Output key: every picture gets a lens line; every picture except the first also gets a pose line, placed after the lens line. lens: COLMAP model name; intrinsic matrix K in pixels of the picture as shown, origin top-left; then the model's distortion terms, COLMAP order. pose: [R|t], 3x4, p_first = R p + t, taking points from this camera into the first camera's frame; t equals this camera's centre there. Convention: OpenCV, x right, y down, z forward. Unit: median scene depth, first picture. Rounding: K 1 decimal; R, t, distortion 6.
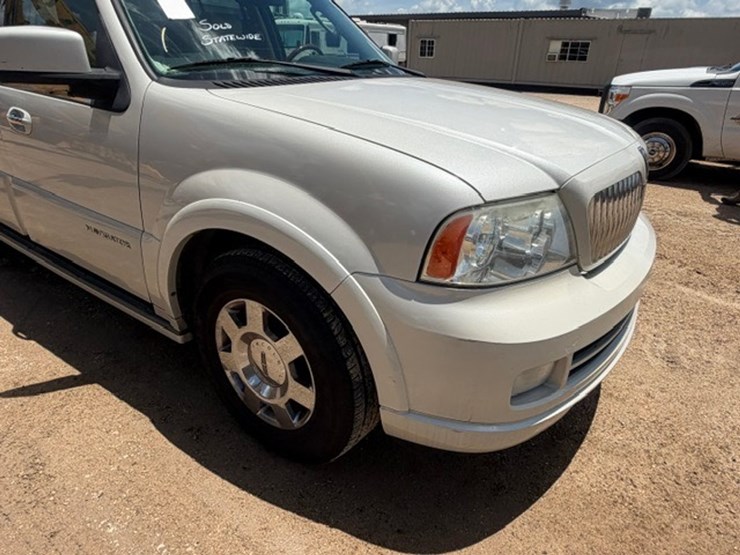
lens RADIAL K [[474.8, 0, 361.3], [0, 474.8, 278.5], [0, 0, 1]] dist [-0.000508, 0.002681]
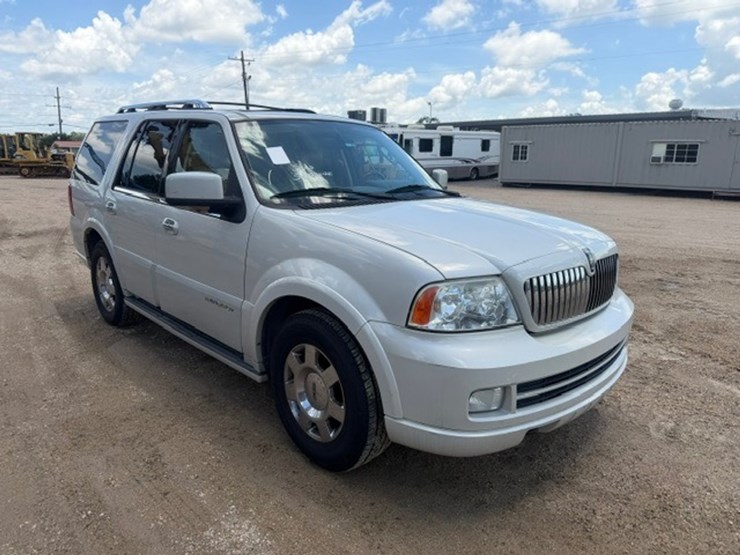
lens RADIAL K [[540.8, 0, 352.8], [0, 540.8, 263.3], [0, 0, 1]] dist [0.068678, 0.000287]
pose [[0.979914, 0.019579, -0.198457, 0.207145], [-0.066927, 0.969739, -0.234790, 0.165357], [0.187855, 0.243356, 0.951572, -0.576874]]
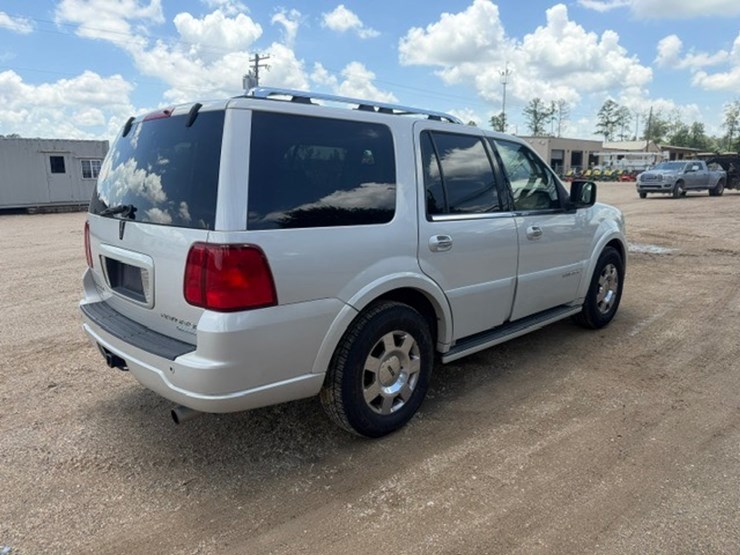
lens RADIAL K [[514.3, 0, 359.9], [0, 514.3, 279.7], [0, 0, 1]] dist [0.061819, -0.102189]
pose [[0.193750, -0.228184, 0.954145, -3.106148], [0.432946, 0.892633, 0.125559, -0.808244], [-0.880352, 0.388766, 0.271739, 1.320039]]
